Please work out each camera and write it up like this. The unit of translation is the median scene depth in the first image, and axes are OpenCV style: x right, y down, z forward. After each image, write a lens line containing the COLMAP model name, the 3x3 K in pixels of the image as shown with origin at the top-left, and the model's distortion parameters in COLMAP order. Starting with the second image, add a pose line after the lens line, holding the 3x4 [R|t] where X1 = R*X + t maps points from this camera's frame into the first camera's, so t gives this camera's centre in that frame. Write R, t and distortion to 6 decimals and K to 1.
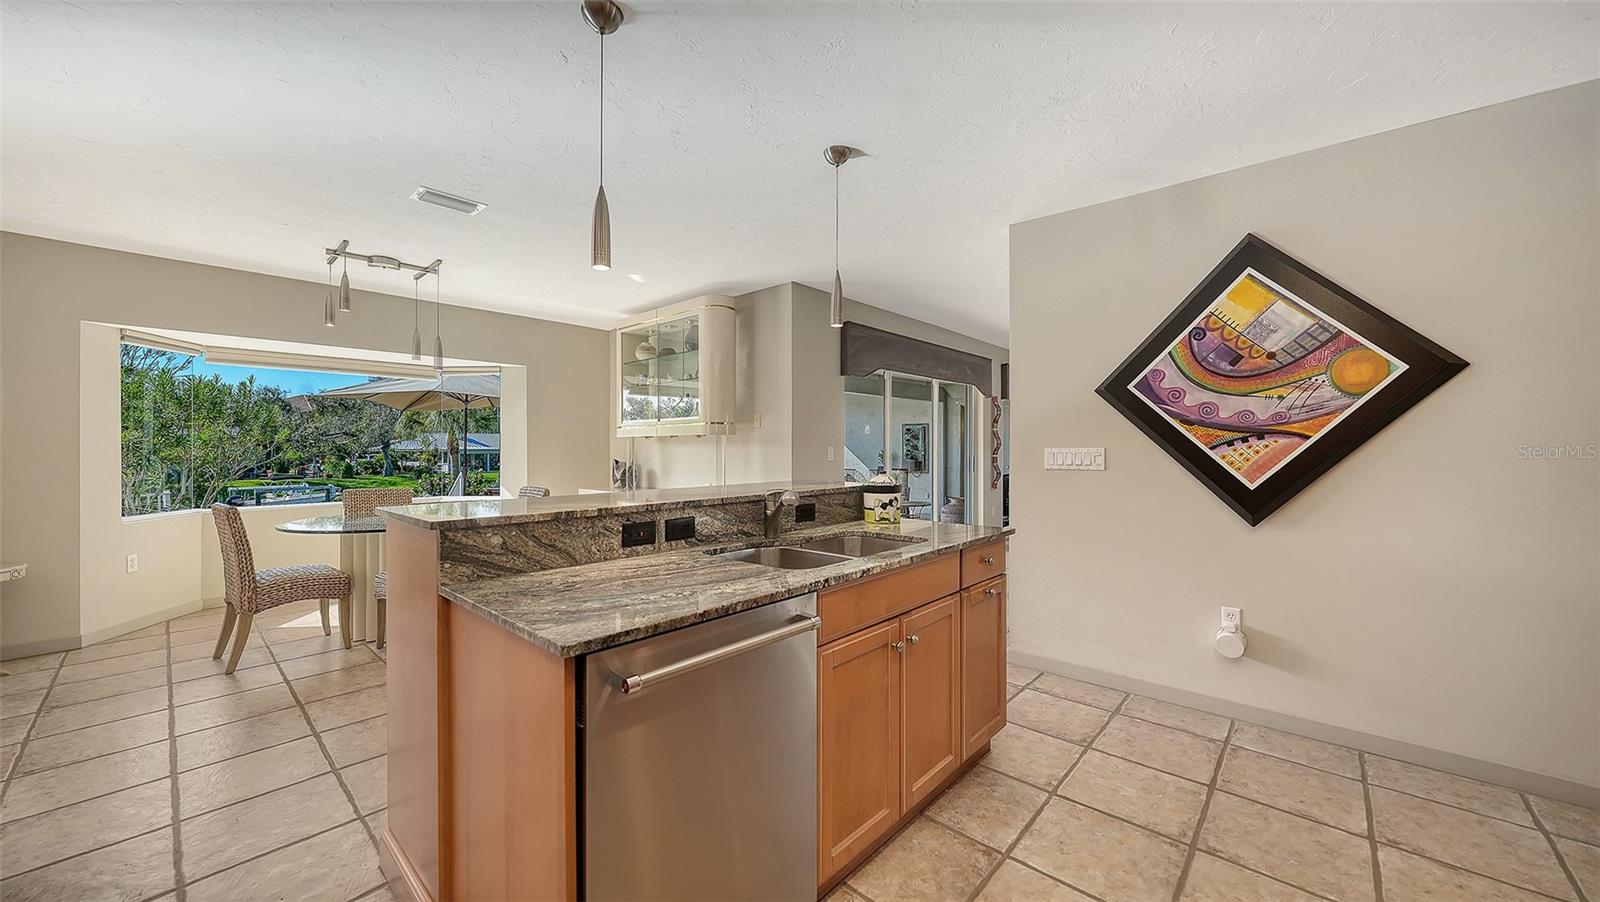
lens RADIAL K [[591.4, 0, 793.4], [0, 591.4, 453.3], [0, 0, 1]] dist [0.000850, 0.000122]
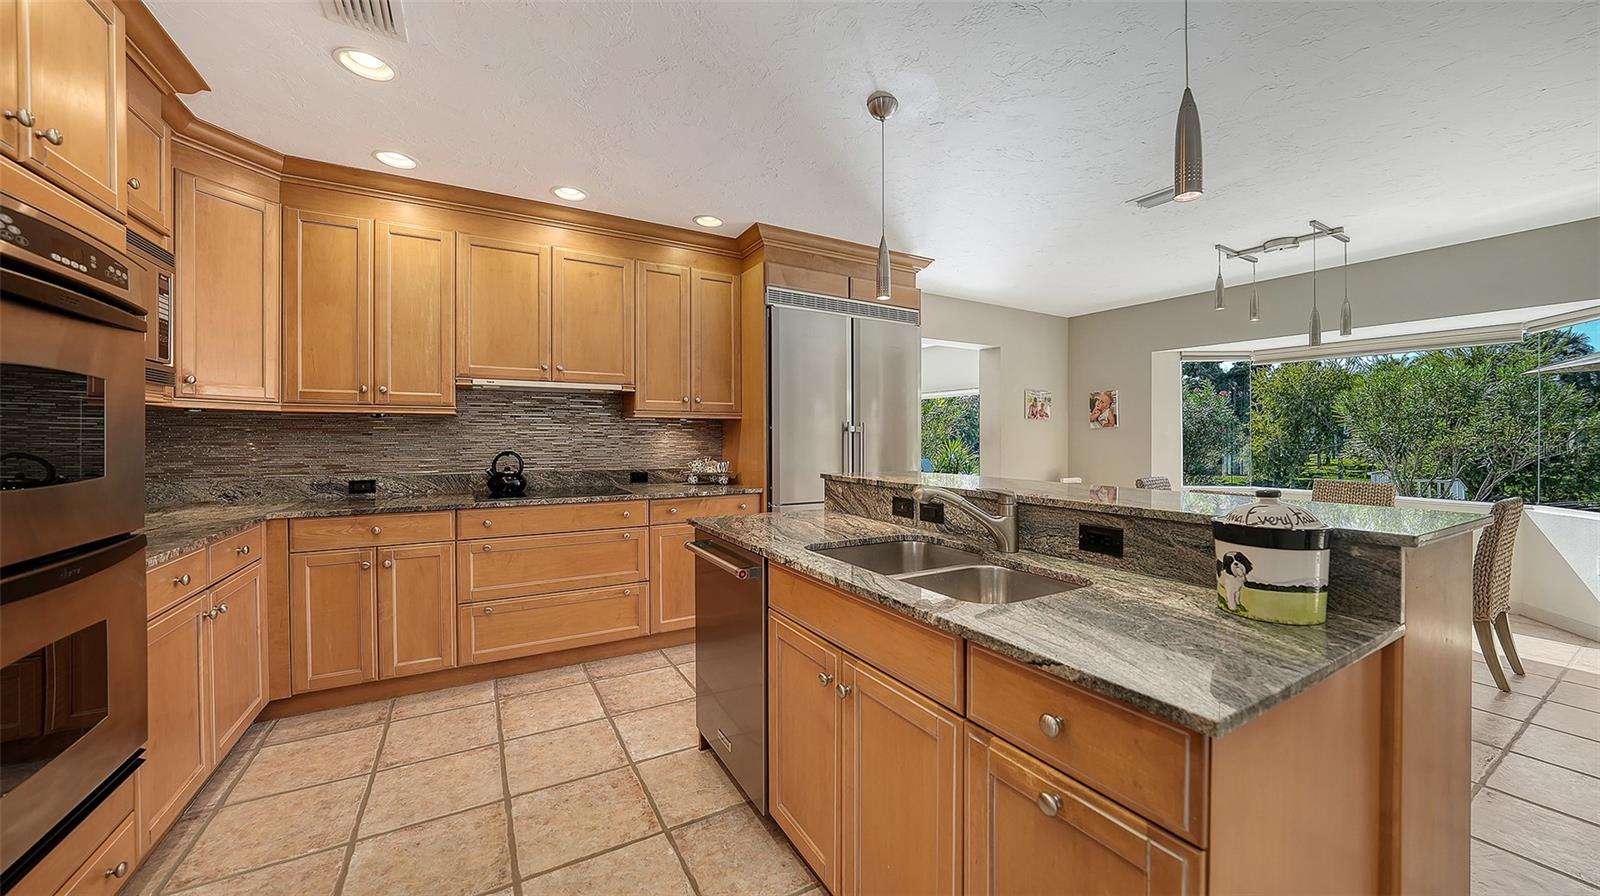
lens RADIAL K [[570.3, 0, 816.2], [0, 570.3, 433.0], [0, 0, 1]] dist [-0.001346, 0.000110]
pose [[-0.276534, -0.003408, -0.960998, 0.849016], [-0.010599, 0.999944, -0.000496, -0.010489], [0.960946, 0.010049, -0.276555, 1.090843]]
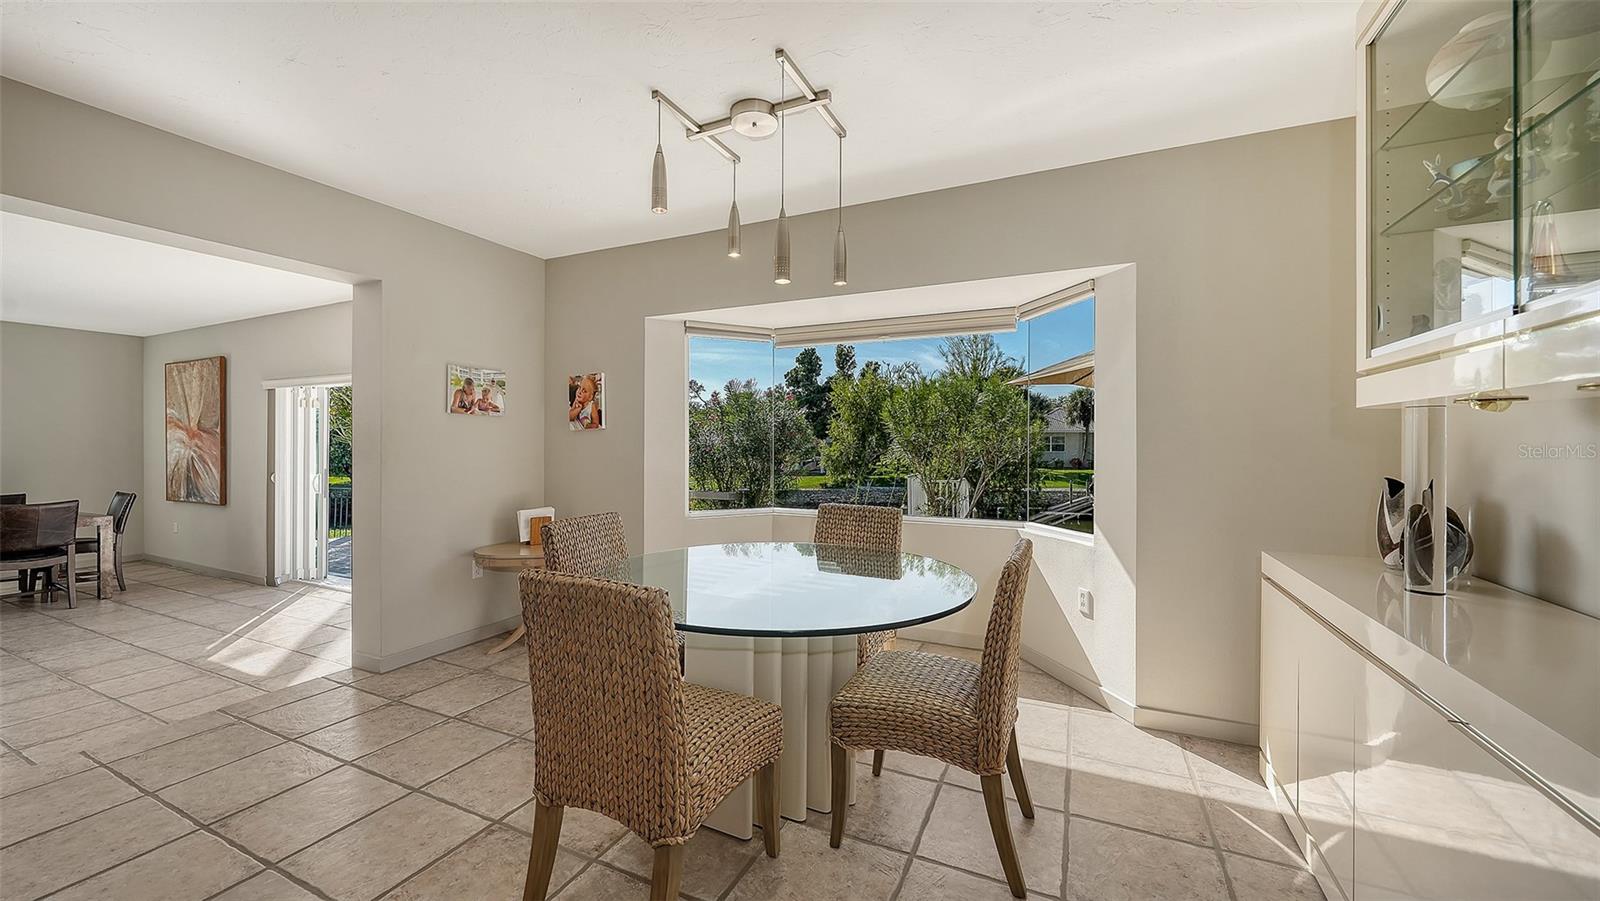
lens RADIAL K [[602.7, 0, 788.1], [0, 602.7, 441.7], [0, 0, 1]] dist [-0.002234, -0.000170]
pose [[0.276846, -0.000476, -0.960914, -0.252976], [-0.006916, 0.999973, -0.002488, -0.014290], [0.960890, 0.007334, 0.276835, 1.795772]]
